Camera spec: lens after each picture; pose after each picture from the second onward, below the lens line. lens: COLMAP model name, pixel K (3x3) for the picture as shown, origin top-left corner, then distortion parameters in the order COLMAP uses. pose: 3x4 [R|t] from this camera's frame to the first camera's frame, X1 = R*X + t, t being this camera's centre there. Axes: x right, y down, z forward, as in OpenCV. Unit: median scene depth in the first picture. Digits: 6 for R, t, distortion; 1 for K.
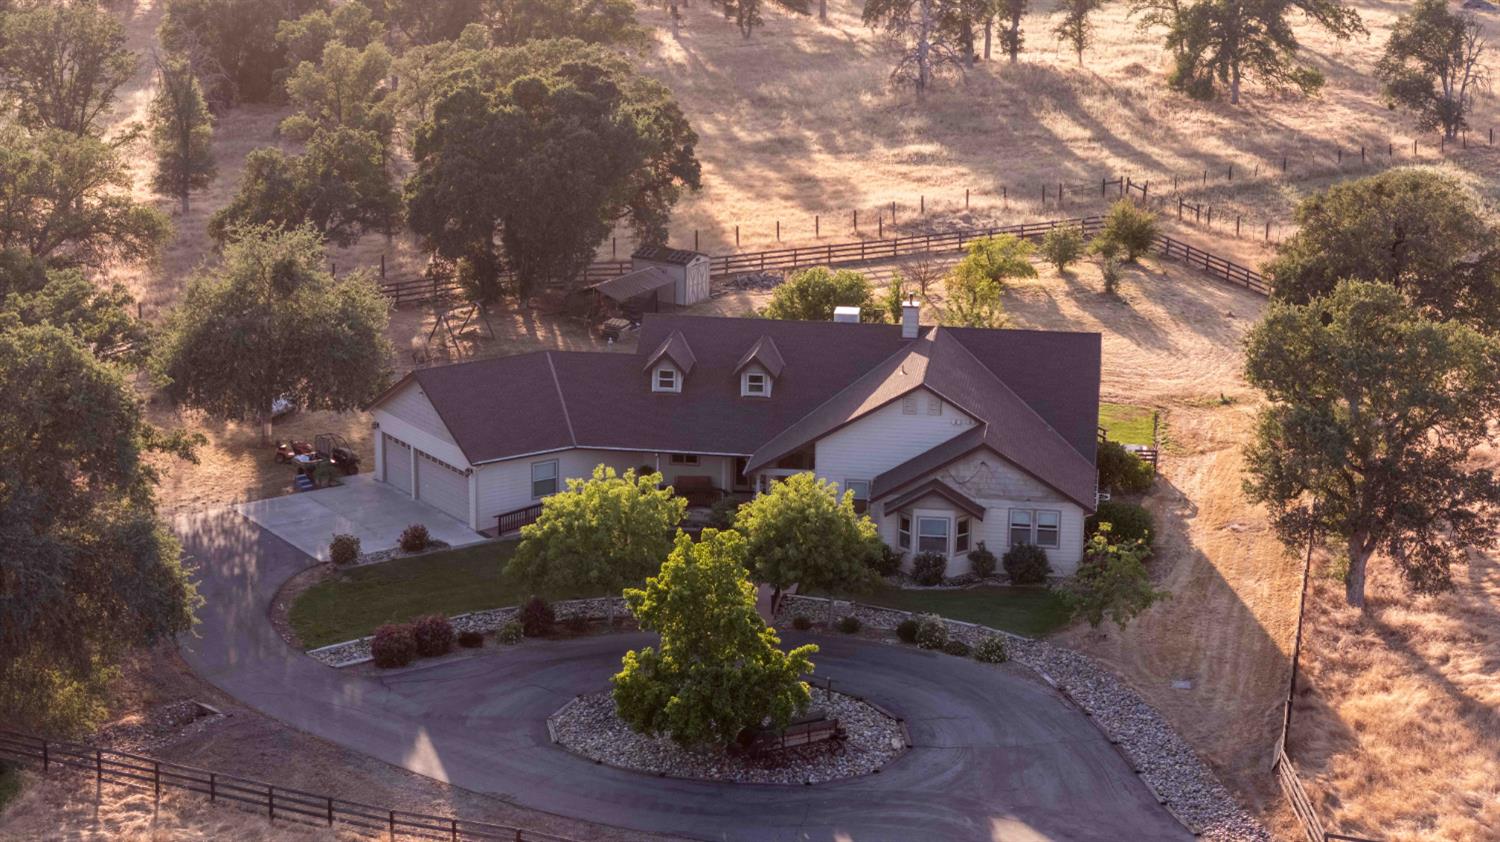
lens RADIAL K [[2974.3, 0, 750.0], [0, 2974.3, 421.0], [0, 0, 1]] dist [-0.305485, 2.163359]
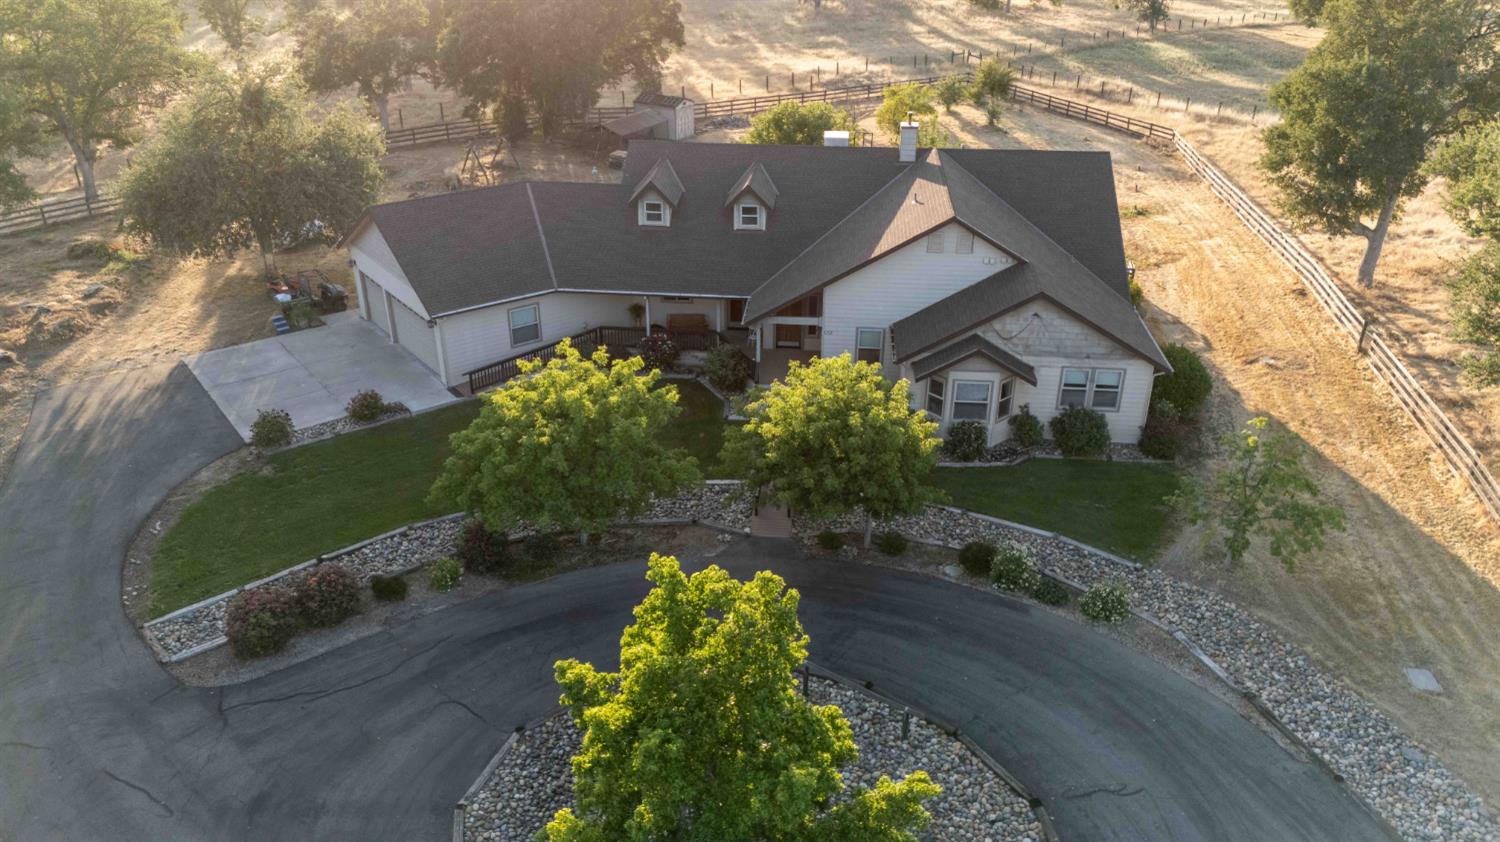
lens RADIAL K [[1118.0, 0, 750.0], [0, 1118.0, 421.0], [0, 0, 1]] dist [0.048926, -0.004157]
pose [[0.999161, -0.024199, 0.033051, -0.011160], [0.017290, 0.980594, 0.195283, -0.017871], [-0.037135, -0.194548, 0.980190, 0.643644]]
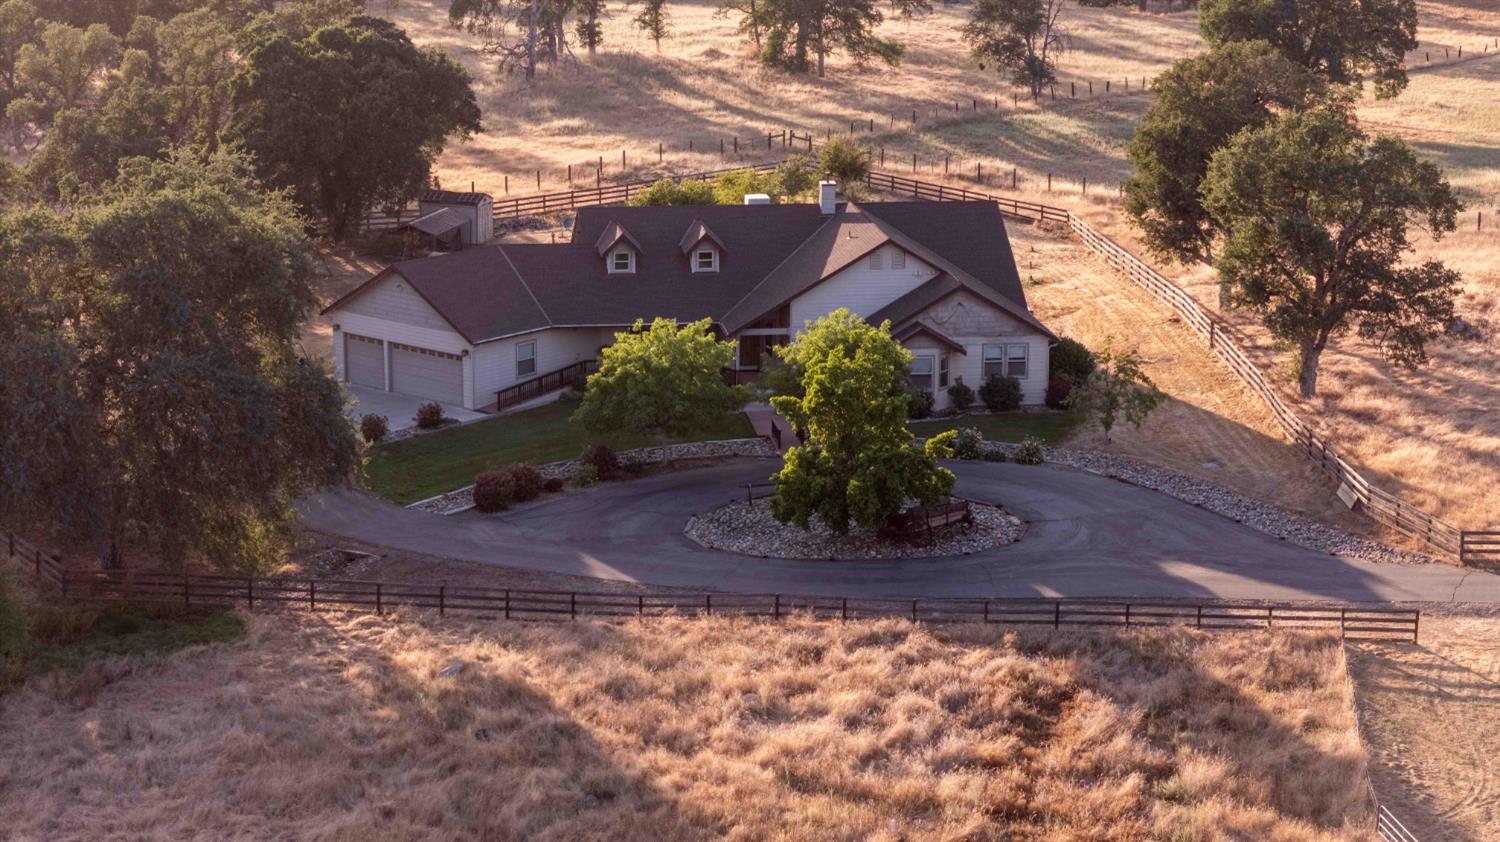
lens RADIAL K [[2974.3, 0, 750.0], [0, 2974.3, 421.0], [0, 0, 1]] dist [-0.305485, 2.163359]
pose [[0.965566, -0.070640, 0.250386, -0.254851], [0.078747, 0.996641, -0.022498, 0.070708], [-0.247956, 0.041440, 0.967885, -0.037525]]
